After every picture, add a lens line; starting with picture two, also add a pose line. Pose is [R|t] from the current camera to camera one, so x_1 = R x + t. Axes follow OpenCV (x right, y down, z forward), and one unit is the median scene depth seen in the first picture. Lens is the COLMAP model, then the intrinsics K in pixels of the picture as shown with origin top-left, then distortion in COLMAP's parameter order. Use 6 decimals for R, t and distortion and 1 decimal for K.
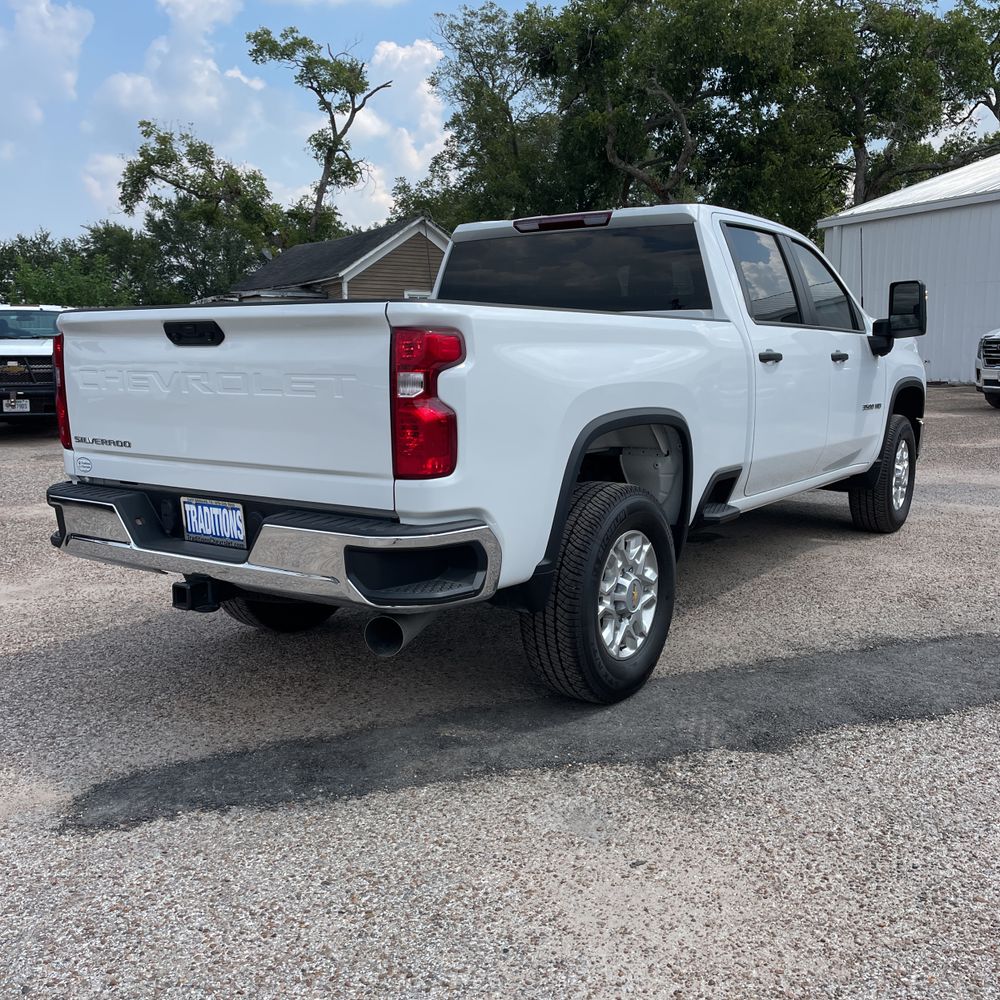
lens RADIAL K [[1016.2, 0, 500.0], [0, 1016.2, 500.0], [0, 0, 1]] dist [0.093564, -0.116903]
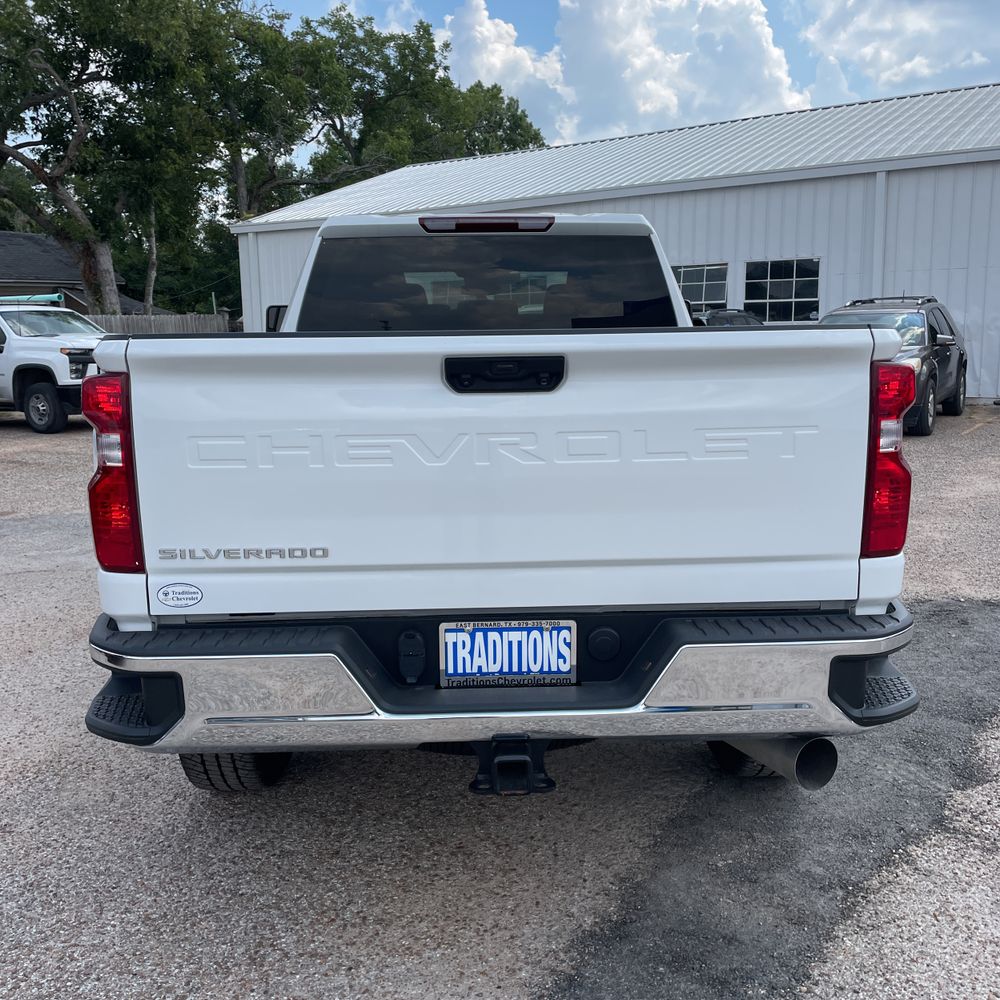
lens RADIAL K [[1017.3, 0, 506.7], [0, 1017.3, 500.4], [0, 0, 1]] dist [0.087844, -0.106927]
pose [[0.800486, -0.096294, 0.591565, -0.655023], [0.097901, 0.994760, 0.029448, -0.095941], [-0.591301, 0.034342, 0.805719, 0.451458]]
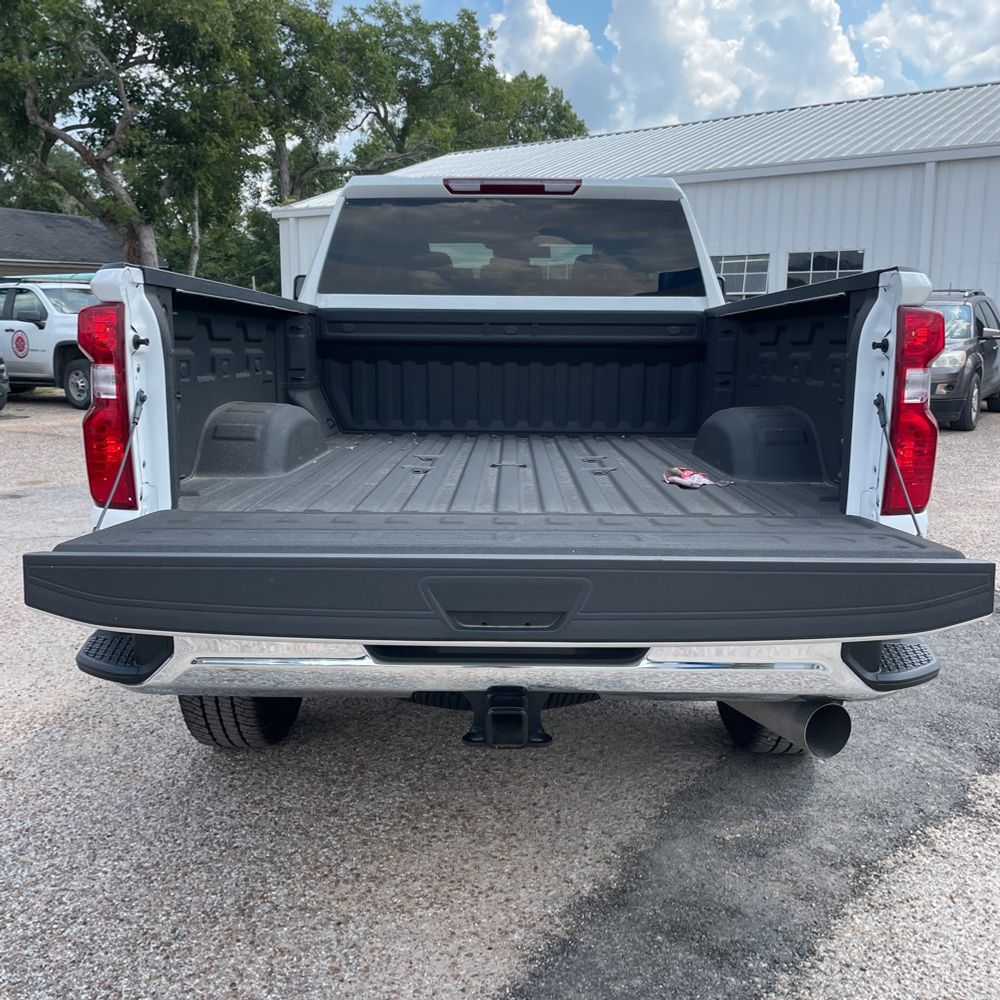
lens RADIAL K [[1016.2, 0, 500.0], [0, 1016.2, 500.0], [0, 0, 1]] dist [0.093564, -0.116903]
pose [[0.826204, -0.078435, 0.557884, -0.627434], [0.073144, 0.996814, 0.031822, -0.063653], [-0.558602, 0.014514, 0.829309, 0.459489]]
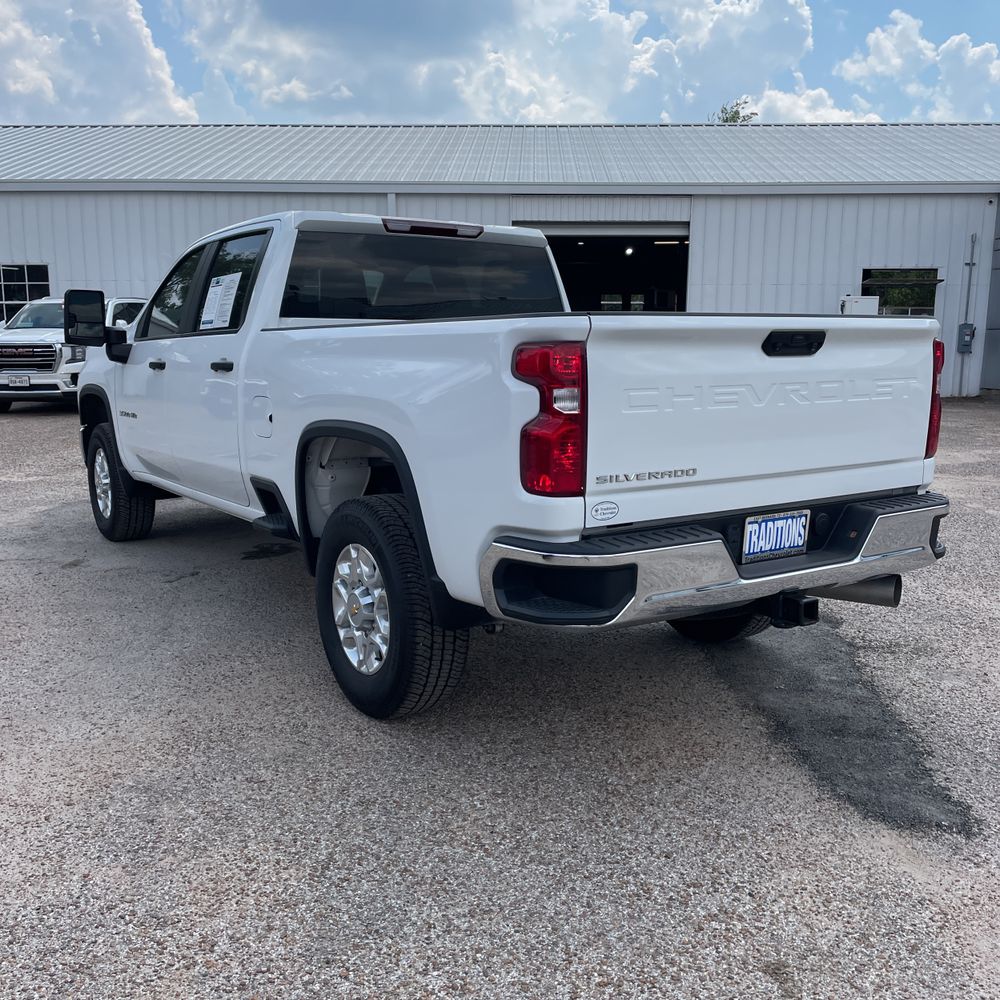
lens RADIAL K [[1017.3, 0, 506.7], [0, 1017.3, 500.4], [0, 0, 1]] dist [0.087844, -0.106927]
pose [[0.355796, -0.136748, 0.924505, -1.252294], [0.138960, 0.985981, 0.092363, -0.135752], [-0.924175, 0.095606, 0.369811, 0.858116]]
